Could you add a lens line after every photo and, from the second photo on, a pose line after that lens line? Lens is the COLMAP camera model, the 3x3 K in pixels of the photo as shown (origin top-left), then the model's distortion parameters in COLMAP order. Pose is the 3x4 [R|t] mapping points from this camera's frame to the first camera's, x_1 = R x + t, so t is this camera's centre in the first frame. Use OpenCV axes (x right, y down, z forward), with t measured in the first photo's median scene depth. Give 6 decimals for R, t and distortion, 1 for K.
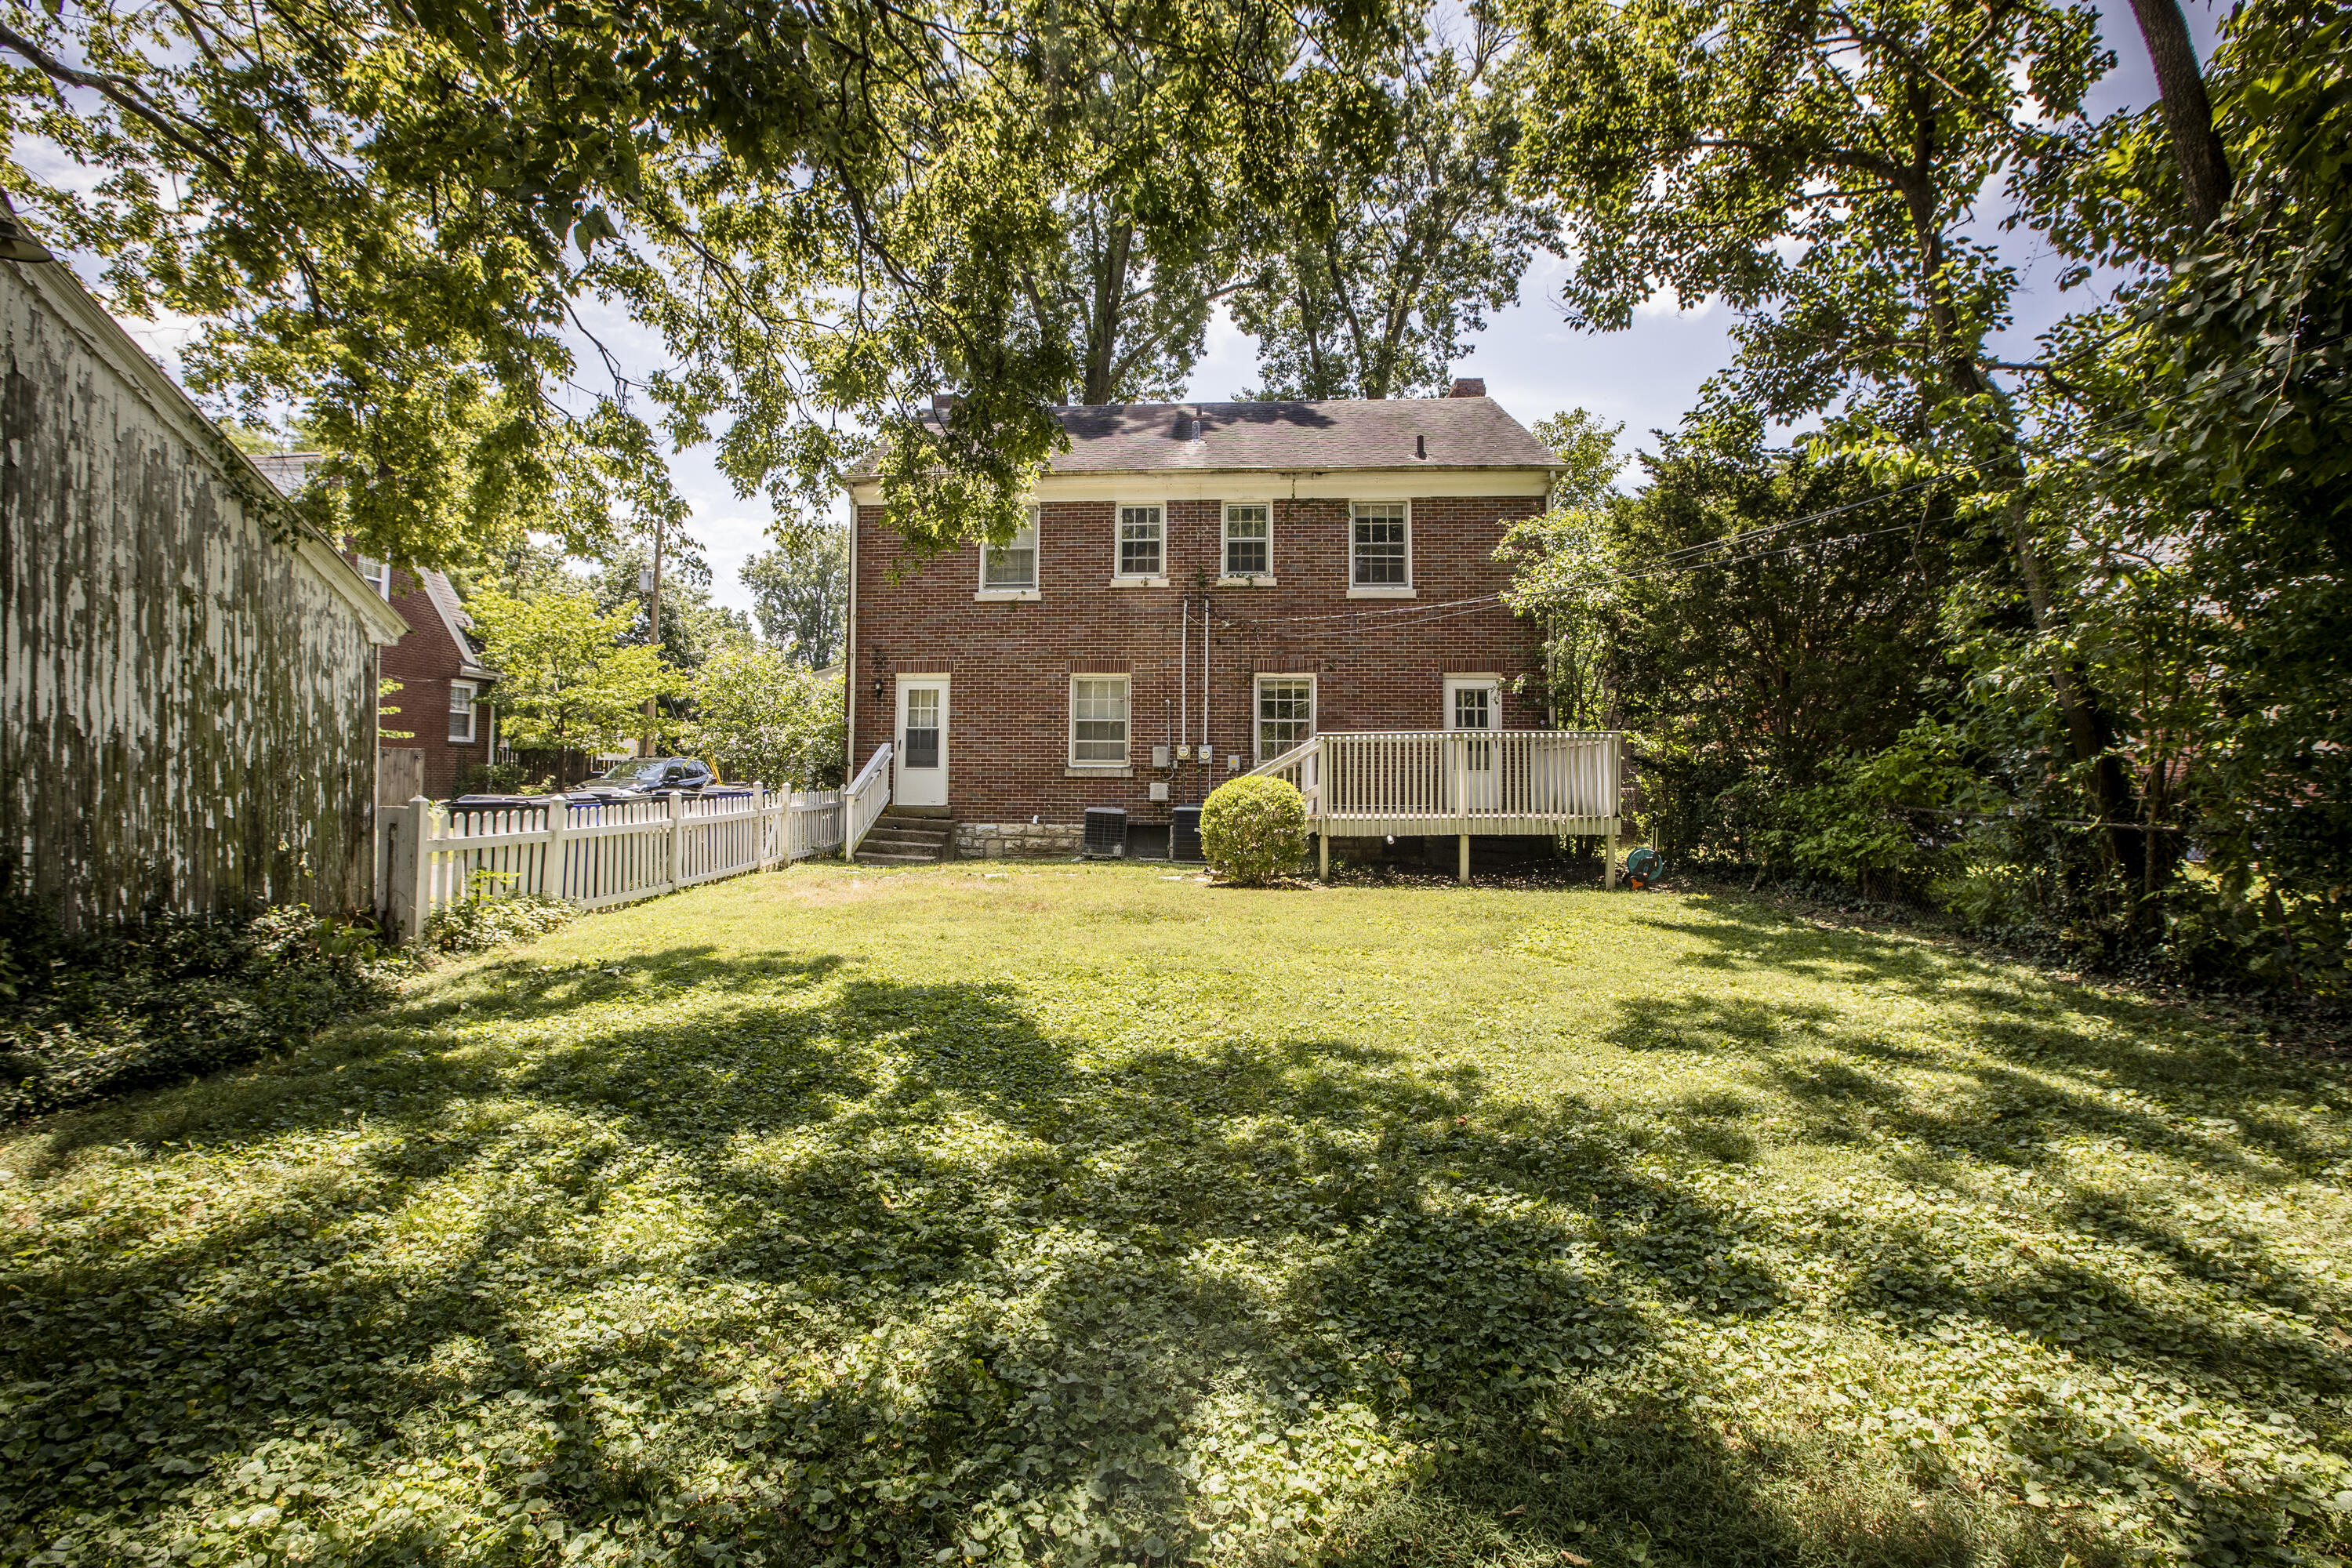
lens RADIAL K [[1077.1, 0, 1176.7], [0, 1077.1, 715.4], [0, 0, 1]] dist [-0.088549, 0.029649]
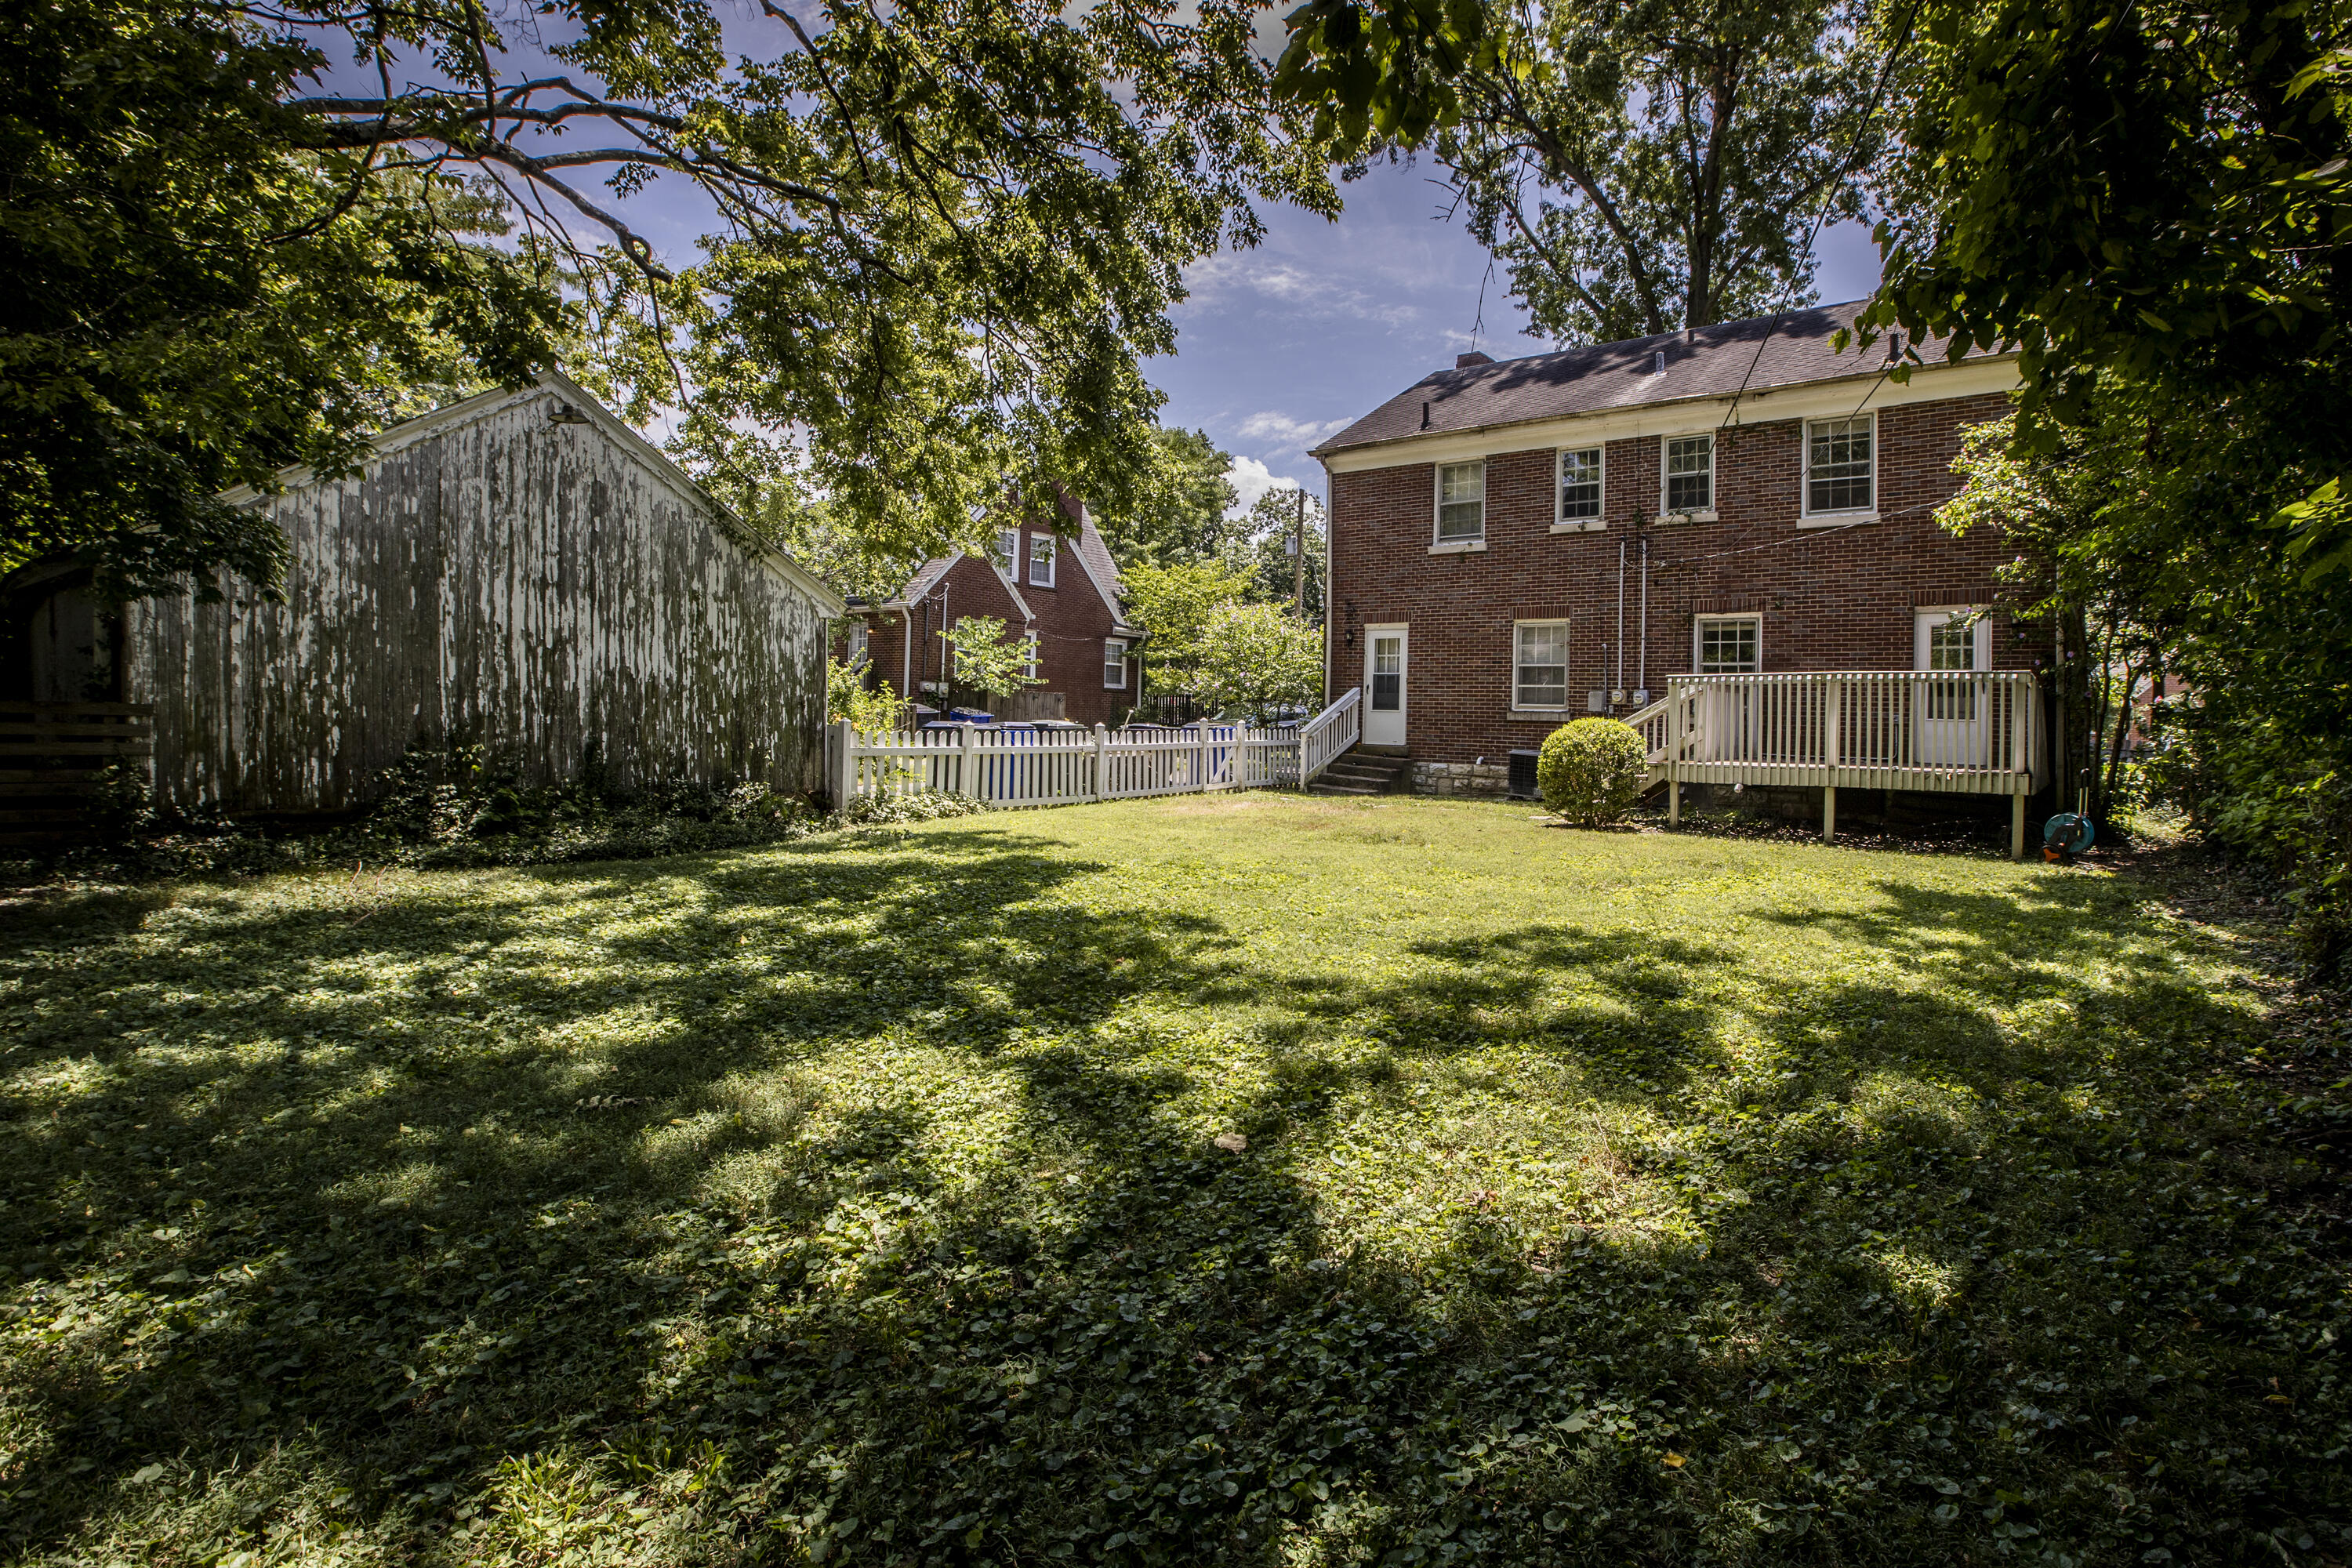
lens RADIAL K [[1108.3, 0, 1282.0], [0, 1108.3, 688.3], [0, 0, 1]] dist [-0.029376, 0.007882]
pose [[0.862534, 0.000776, -0.505998, 0.257860], [0.010344, 0.999763, 0.019166, 0.003951], [0.505893, -0.021766, 0.862322, -0.029341]]
